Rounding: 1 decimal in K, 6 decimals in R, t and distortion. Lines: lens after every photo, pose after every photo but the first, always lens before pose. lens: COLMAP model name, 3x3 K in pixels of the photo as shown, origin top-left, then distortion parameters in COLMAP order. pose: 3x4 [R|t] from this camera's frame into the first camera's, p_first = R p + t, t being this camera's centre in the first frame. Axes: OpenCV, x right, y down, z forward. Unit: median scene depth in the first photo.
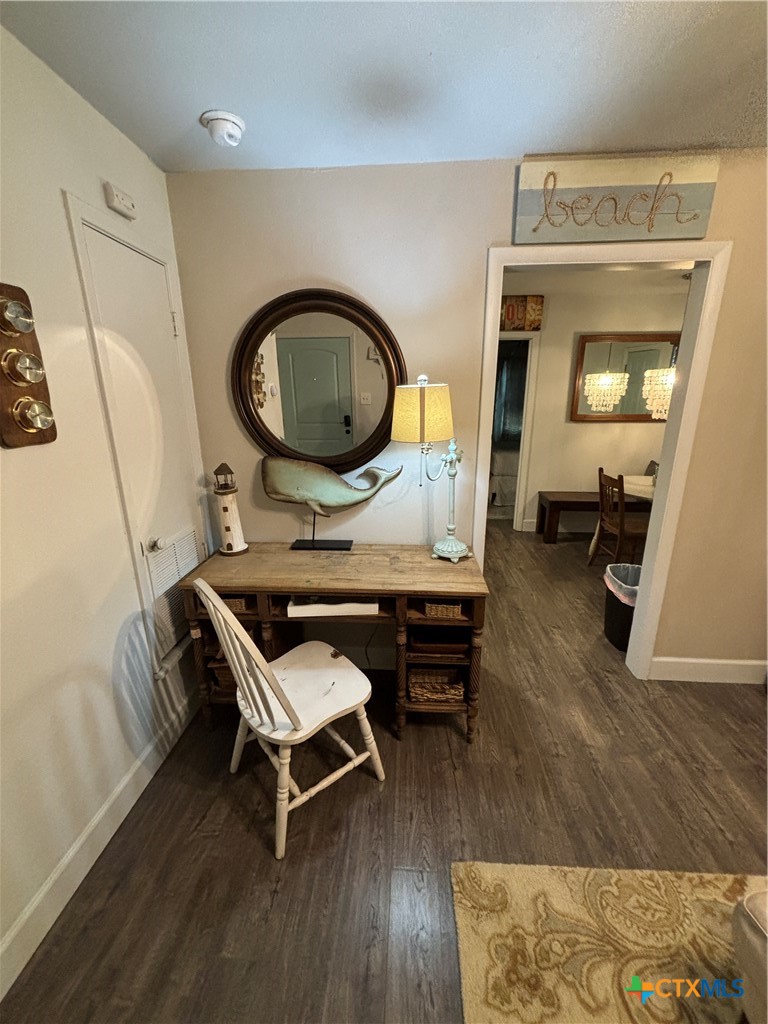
lens RADIAL K [[411.4, 0, 391.3], [0, 411.4, 510.9], [0, 0, 1]] dist [0.000733, 0.000250]
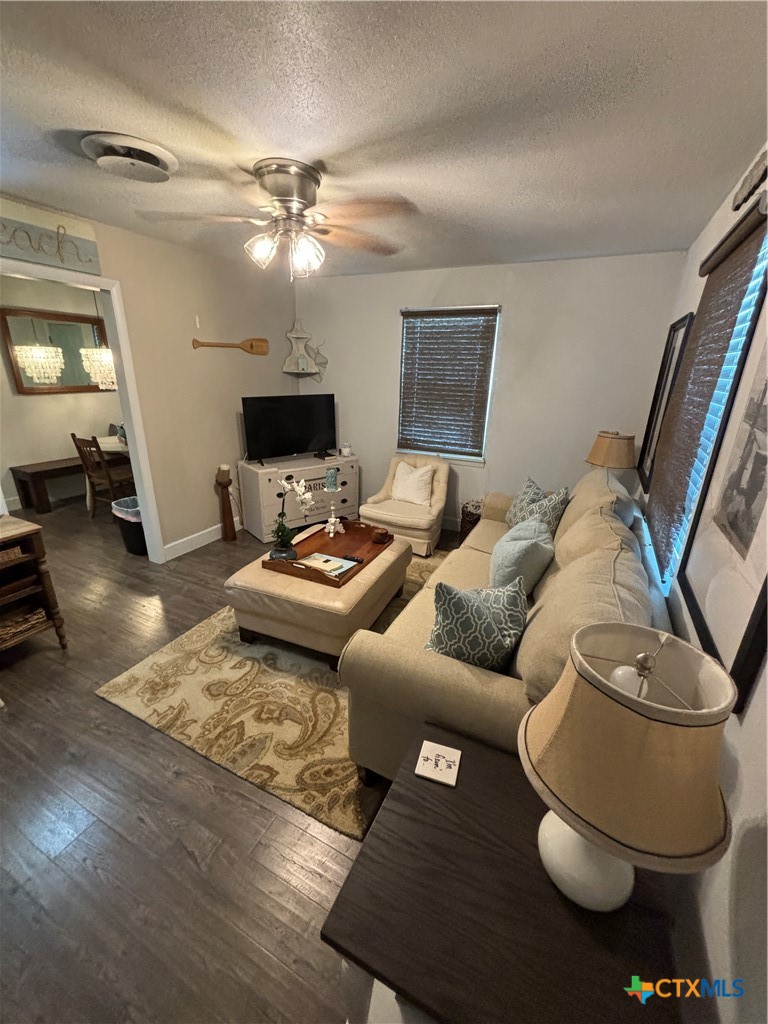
lens RADIAL K [[411.4, 0, 380.7], [0, 411.4, 513.1], [0, 0, 1]] dist [0.000733, 0.000250]
pose [[0.401188, -0.294933, 0.867215, -0.291880], [0.225544, 0.949404, 0.218545, 0.069292], [-0.887794, 0.107917, 0.447410, -0.366172]]
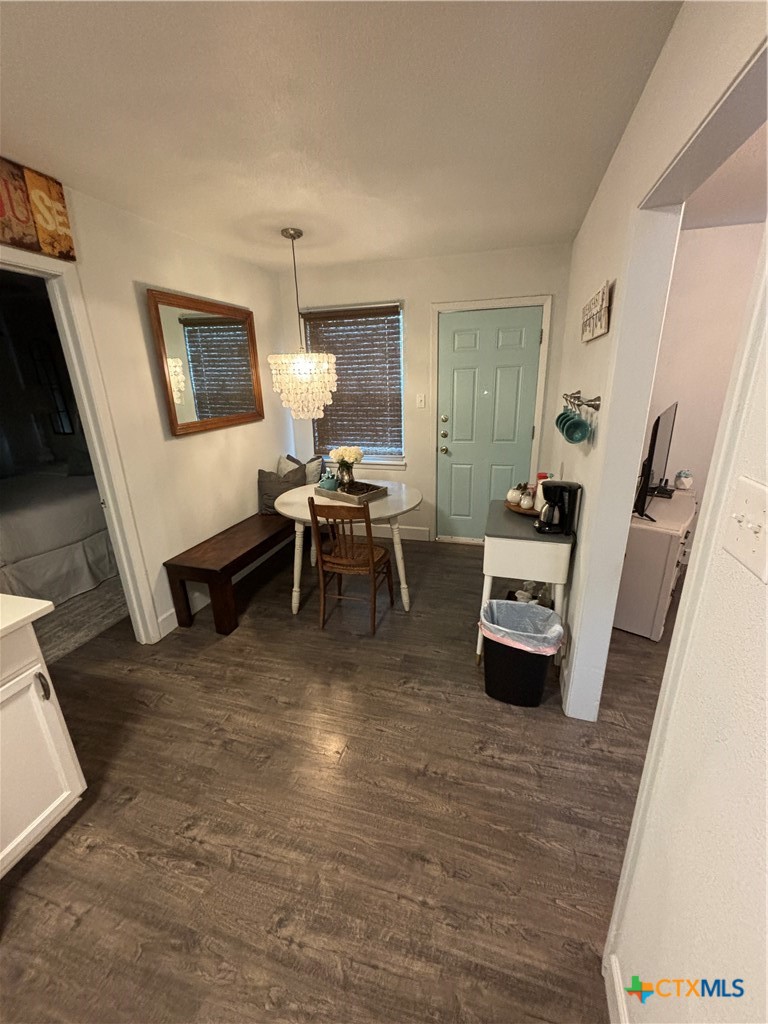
lens RADIAL K [[411.4, 0, 385.3], [0, 411.4, 510.9], [0, 0, 1]] dist [0.000733, 0.000250]
pose [[0.231299, -0.302929, 0.924519, -0.134011], [0.286635, 0.929327, 0.232793, -0.273407], [-0.929700, 0.211155, 0.301782, 0.898735]]
